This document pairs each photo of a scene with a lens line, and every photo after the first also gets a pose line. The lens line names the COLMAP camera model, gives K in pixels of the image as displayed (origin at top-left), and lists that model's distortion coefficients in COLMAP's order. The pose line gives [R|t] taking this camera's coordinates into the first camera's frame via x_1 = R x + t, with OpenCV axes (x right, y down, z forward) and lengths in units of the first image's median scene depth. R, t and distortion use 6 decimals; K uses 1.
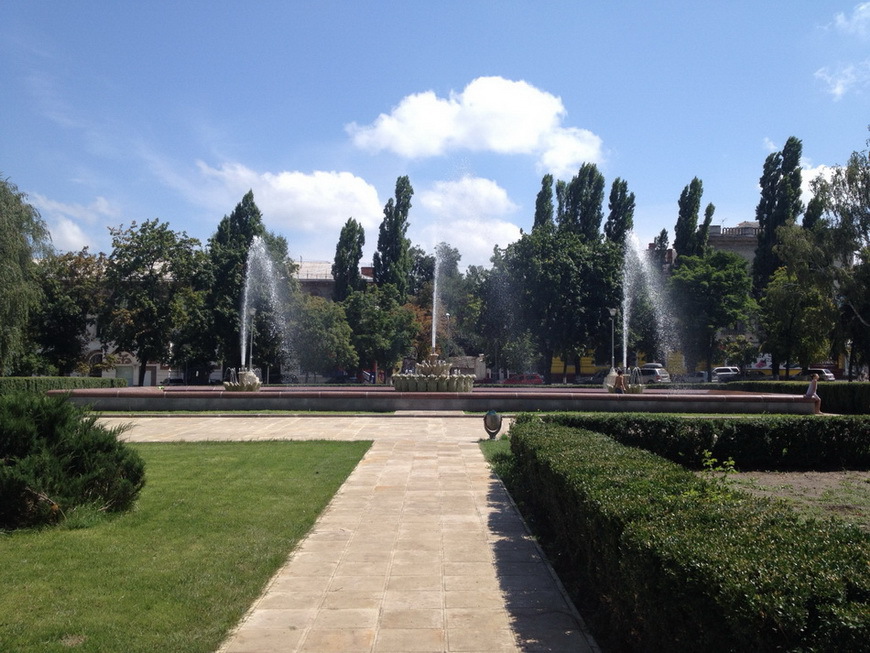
lens RADIAL K [[892.8, 0, 381.7], [0, 892.8, 324.6], [0, 0, 1]] dist [0.226918, -0.010920]
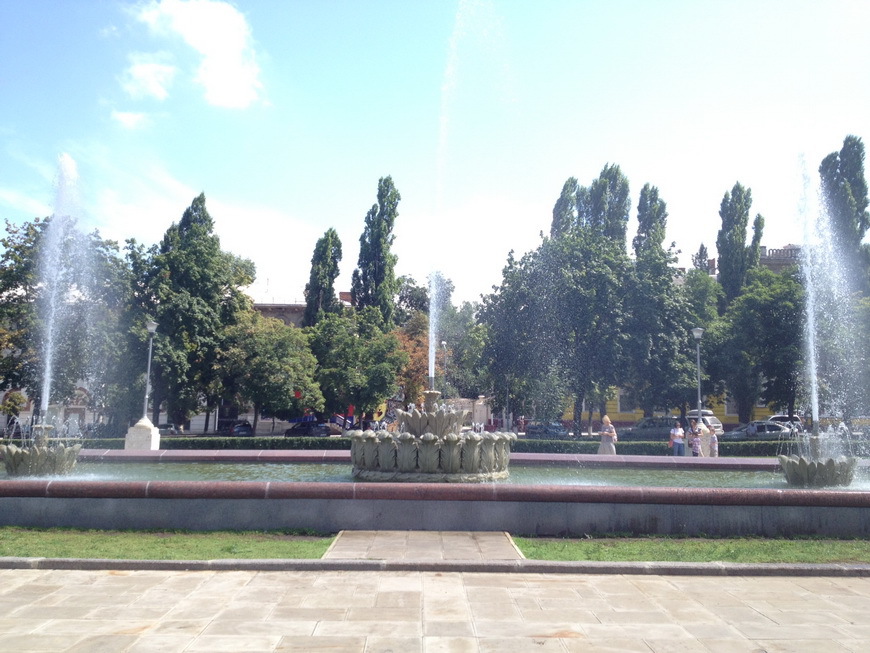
lens RADIAL K [[896.7, 0, 389.1], [0, 896.7, 327.2], [0, 0, 1]] dist [0.077391, -0.004624]
pose [[0.999763, 0.009198, 0.019728, 0.009217], [-0.008321, 0.998992, -0.044112, 0.007564], [-0.020114, 0.043938, 0.998832, 0.188626]]
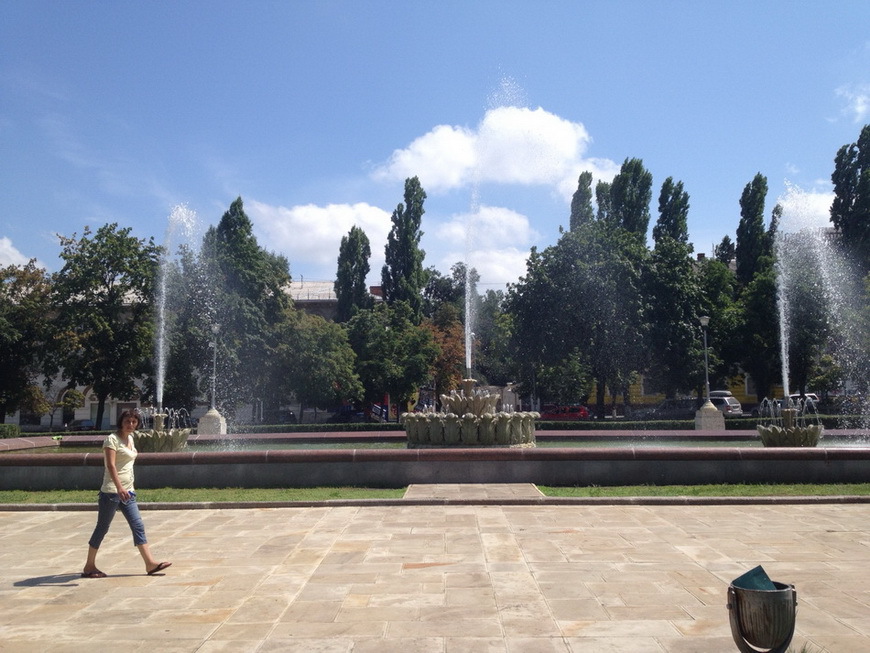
lens RADIAL K [[892.8, 0, 381.7], [0, 892.8, 324.6], [0, 0, 1]] dist [0.226918, -0.010920]
pose [[0.999724, -0.016950, -0.016280, 0.003234], [0.016372, 0.999253, -0.035018, 0.006046], [0.016862, 0.034741, 0.999254, 0.143778]]
